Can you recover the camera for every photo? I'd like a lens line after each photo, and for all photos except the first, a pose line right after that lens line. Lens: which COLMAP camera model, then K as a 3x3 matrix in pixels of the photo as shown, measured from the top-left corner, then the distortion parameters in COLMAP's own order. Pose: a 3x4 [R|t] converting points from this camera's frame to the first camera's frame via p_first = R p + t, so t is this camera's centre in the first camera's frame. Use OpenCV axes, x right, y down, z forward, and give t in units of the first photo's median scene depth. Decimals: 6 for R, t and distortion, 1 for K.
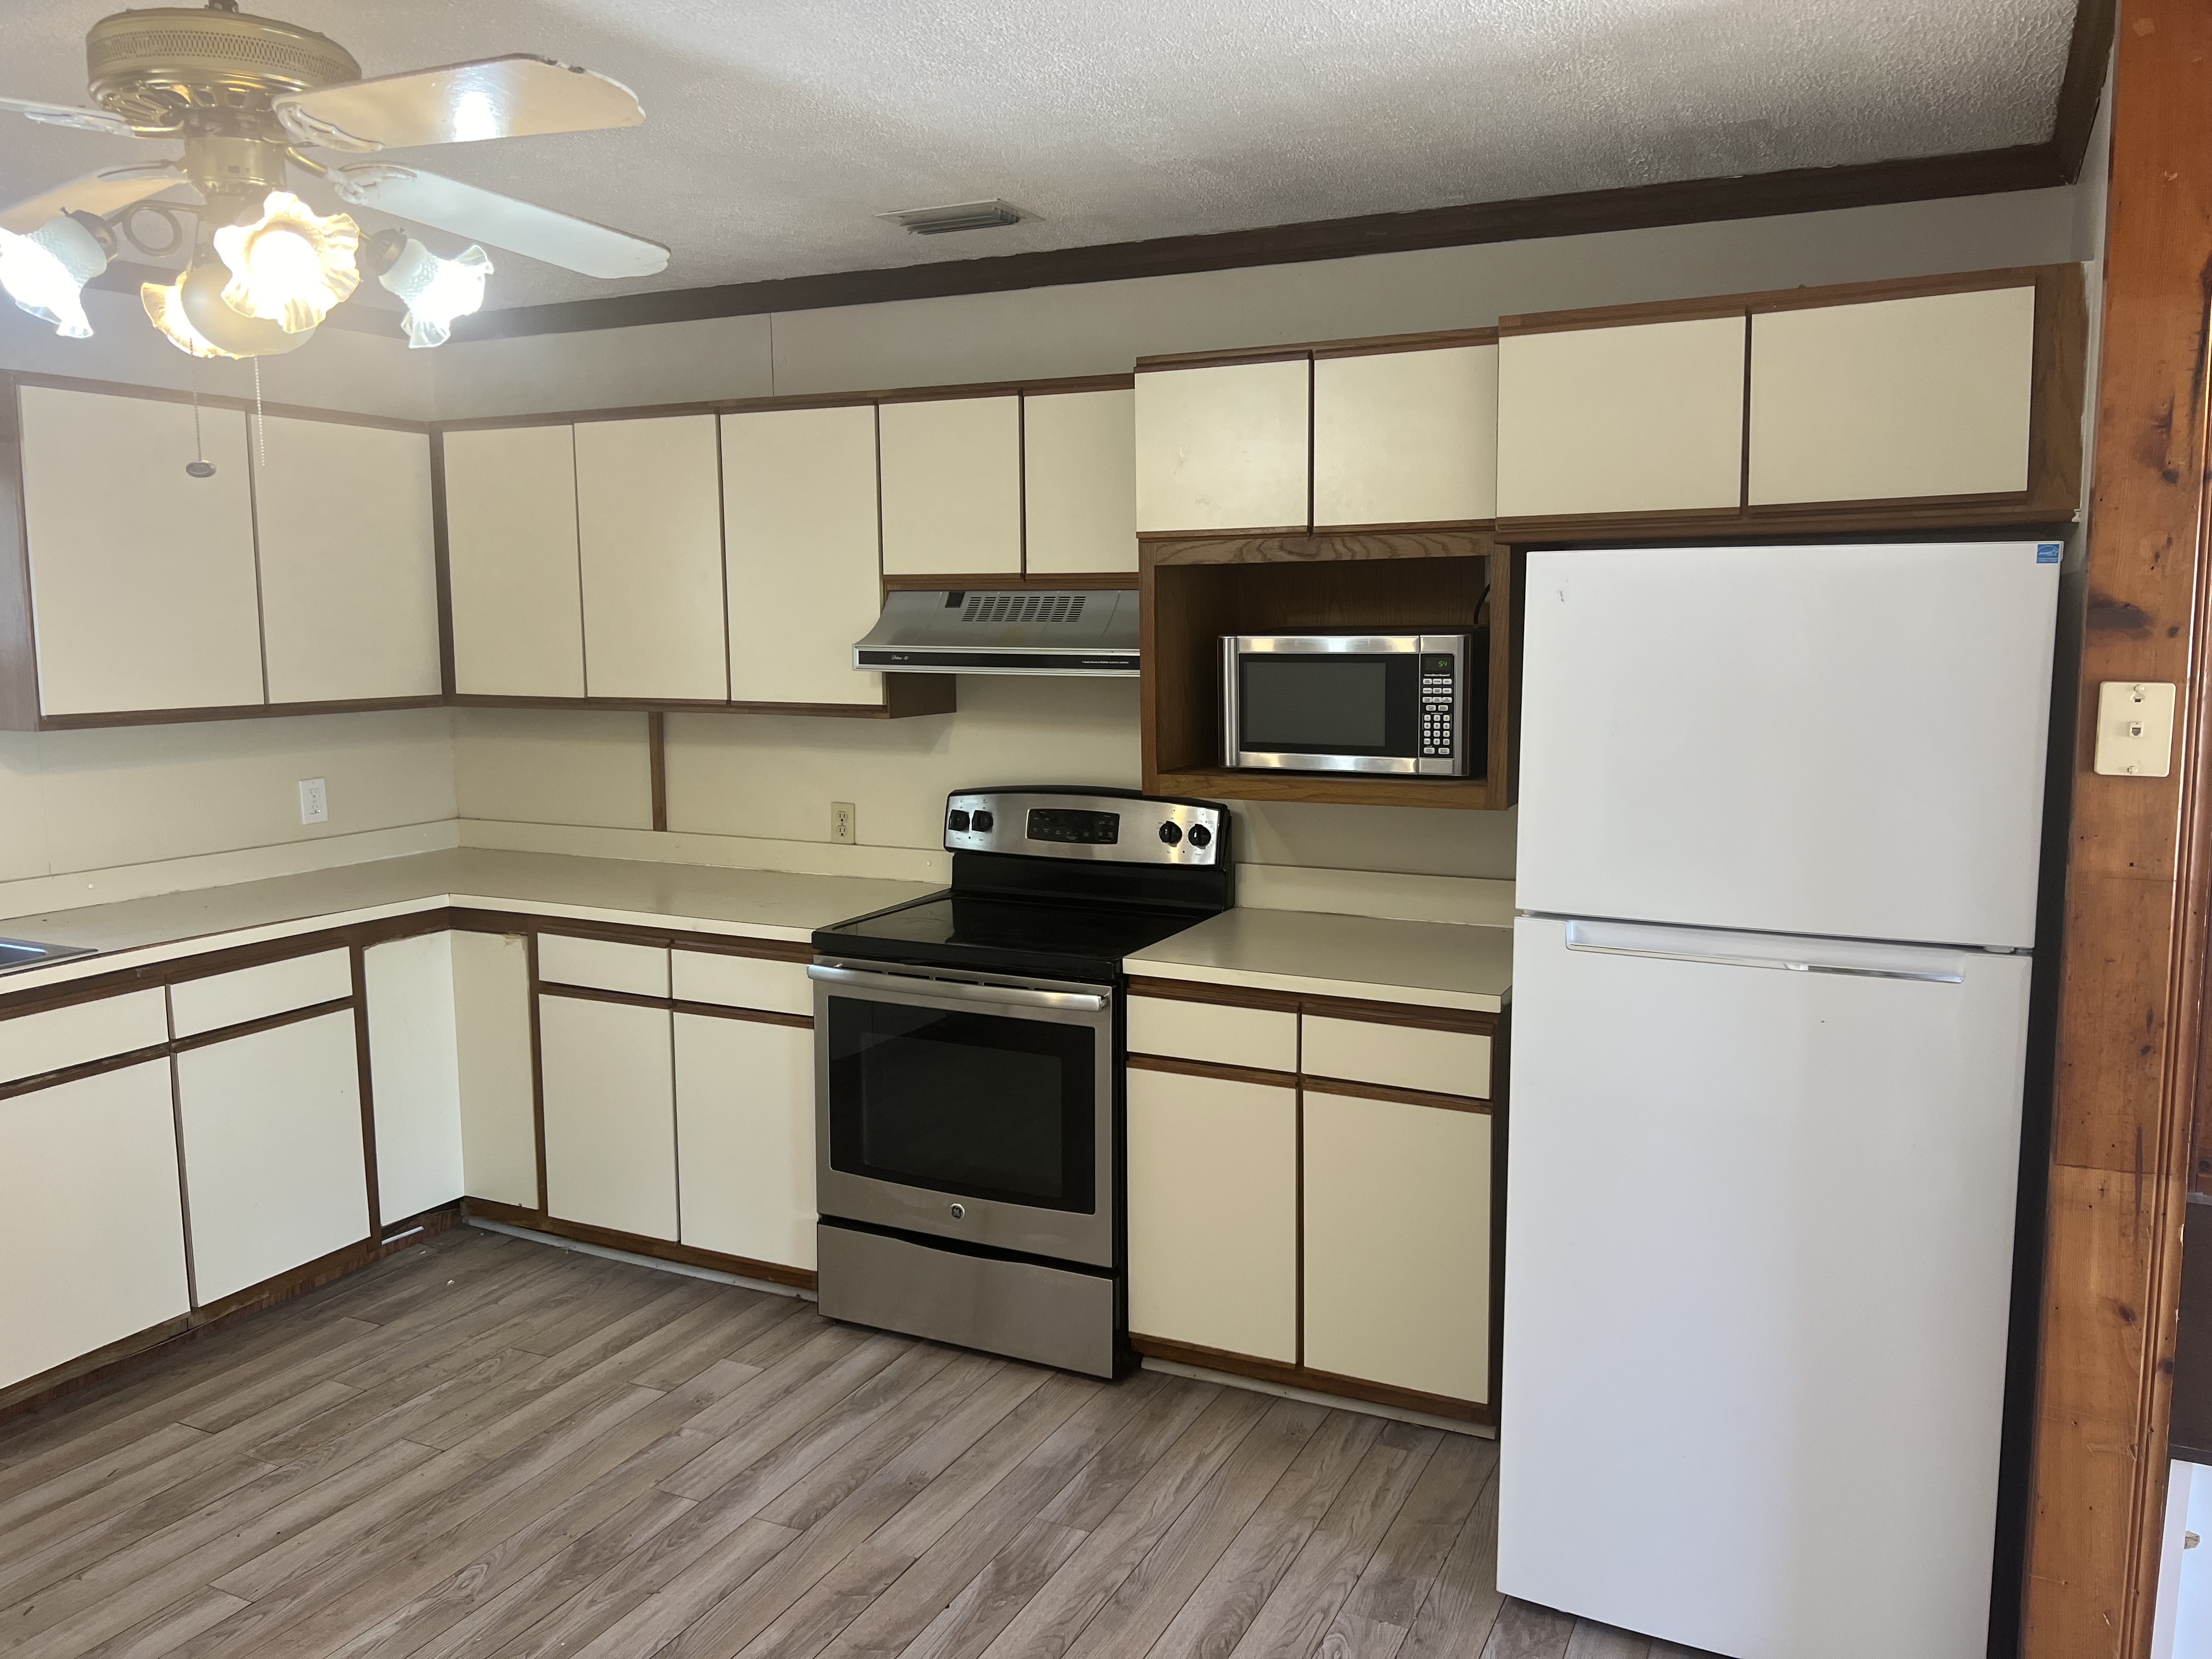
lens RADIAL K [[1660.4, 0, 1139.9], [0, 1660.4, 819.7], [0, 0, 1]] dist [0.060449, -0.075417]
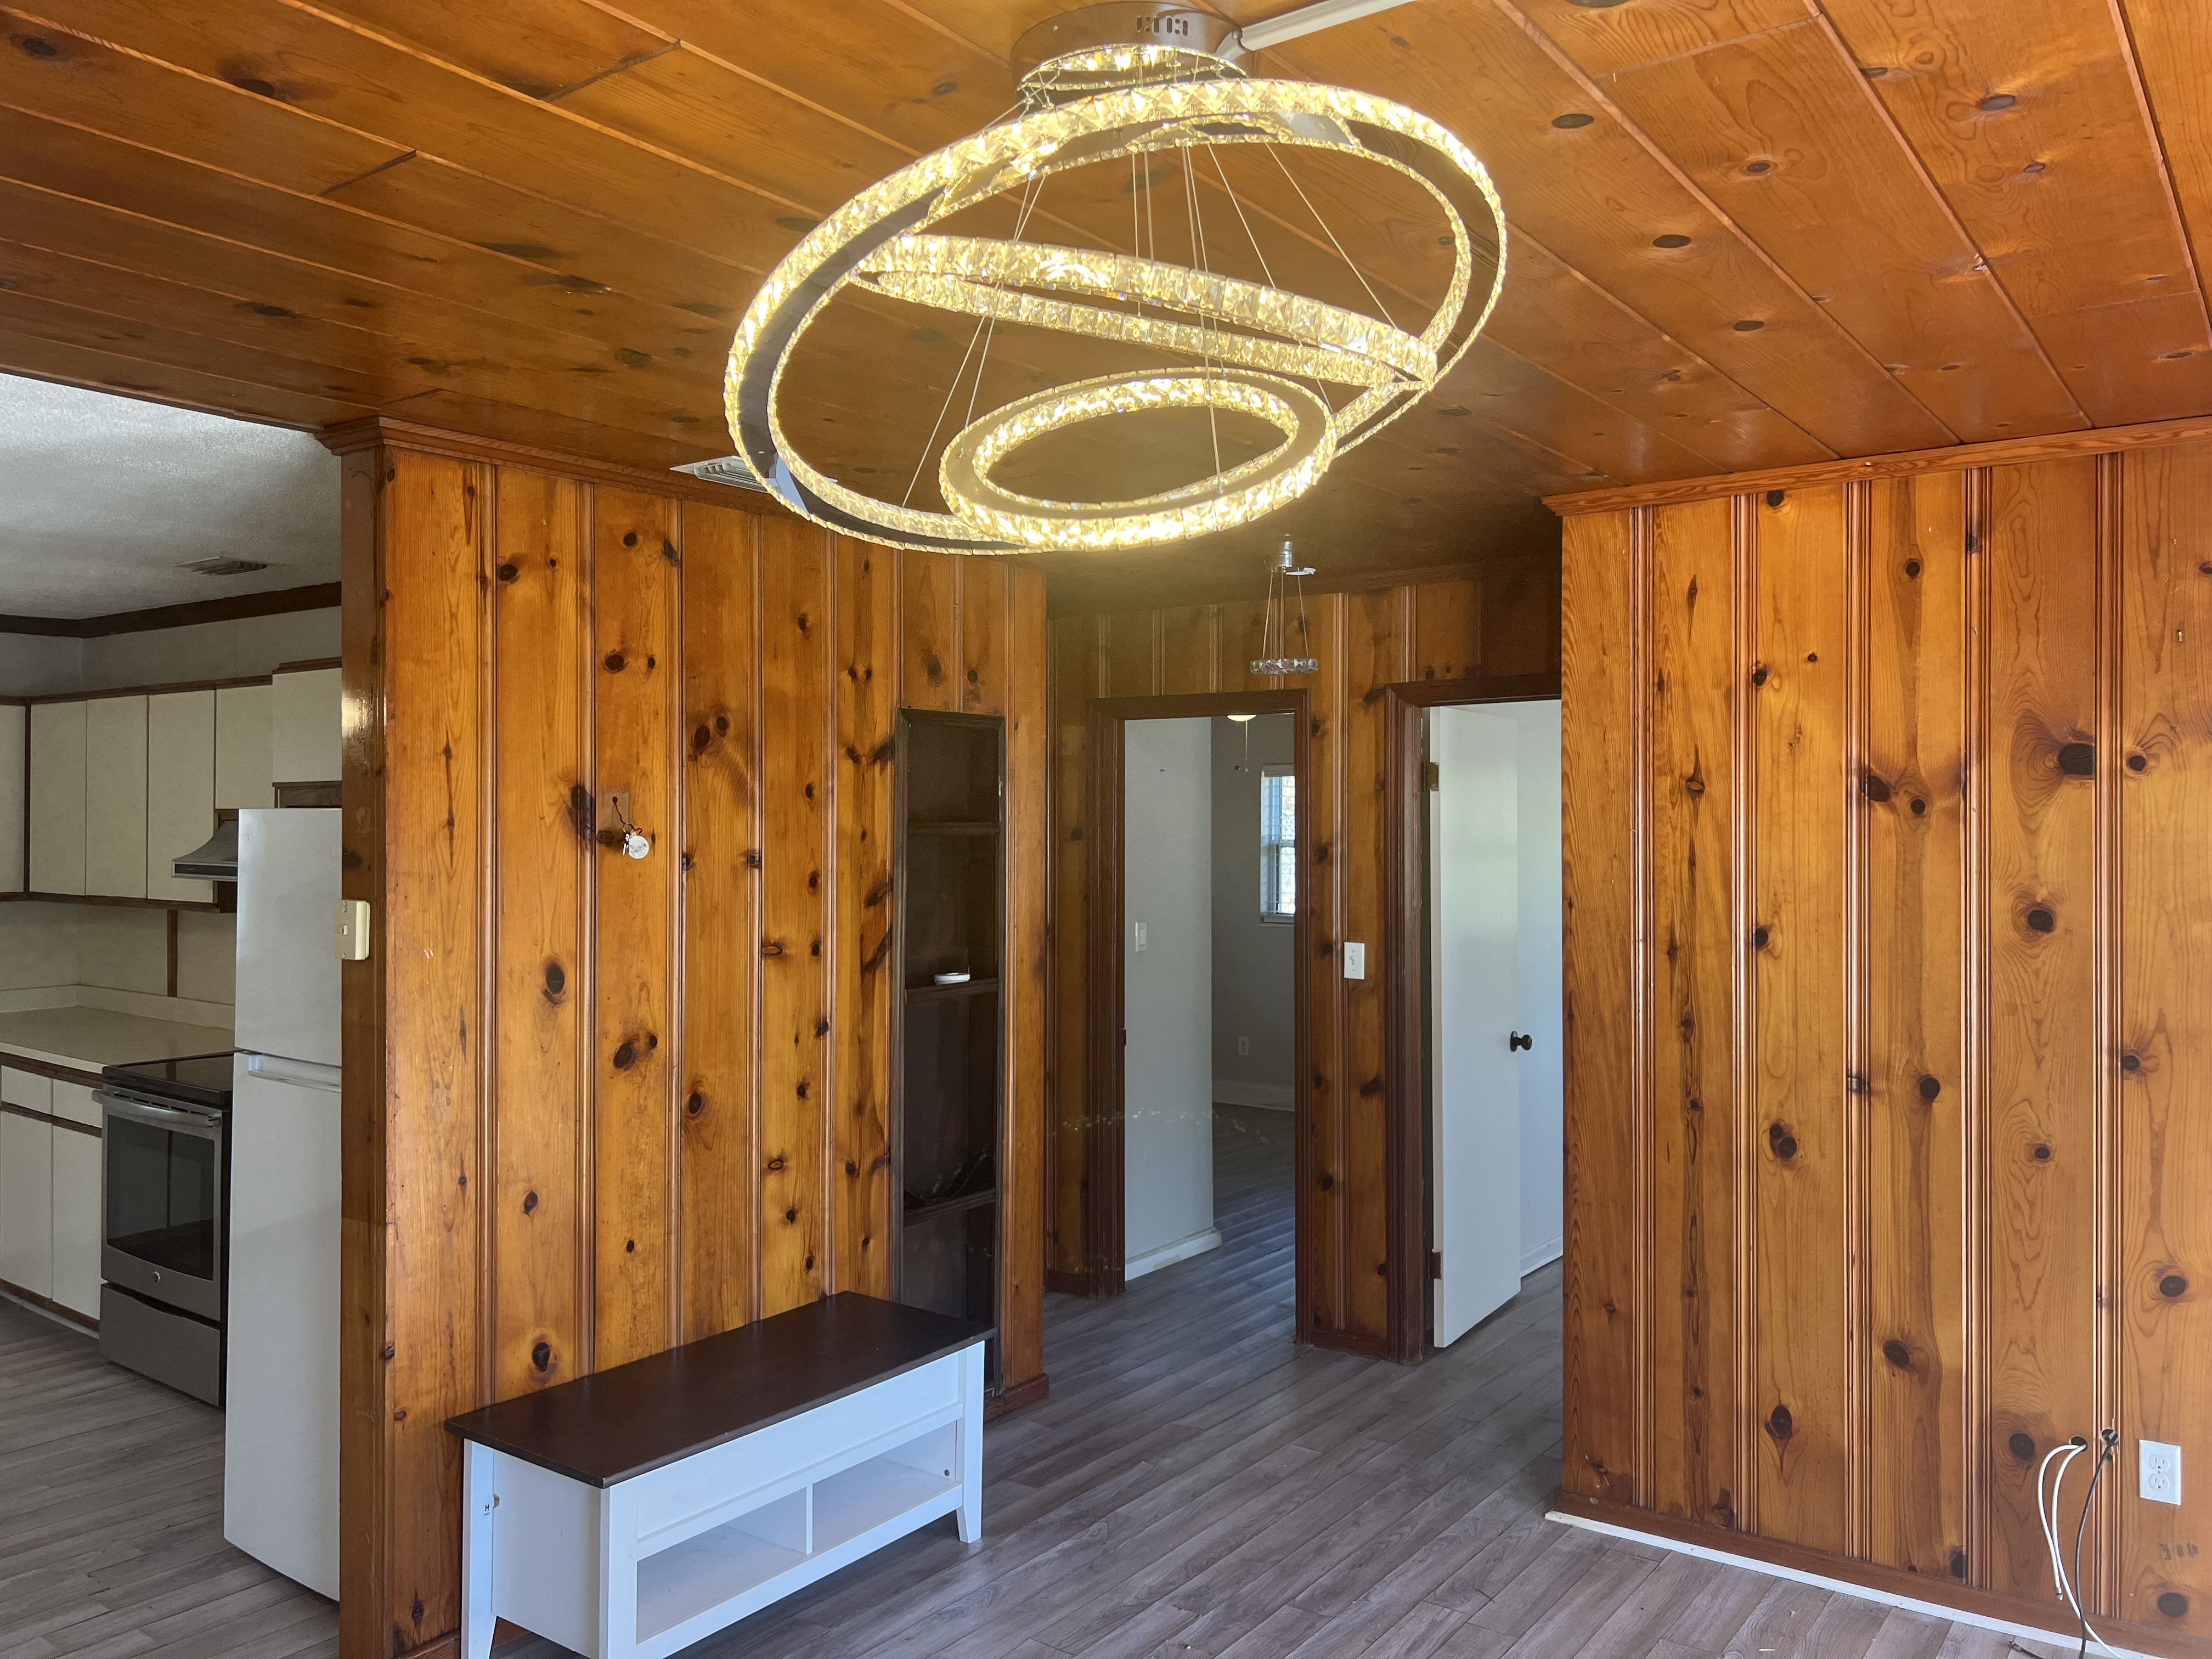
lens RADIAL K [[1660.4, 0, 1129.0], [0, 1660.4, 815.4], [0, 0, 1]] dist [0.060449, -0.075417]
pose [[0.984876, 0.006741, -0.173132, 0.929025], [-0.028178, 0.992171, -0.121664, 0.006396], [0.170956, 0.124702, 0.977355, -0.254052]]
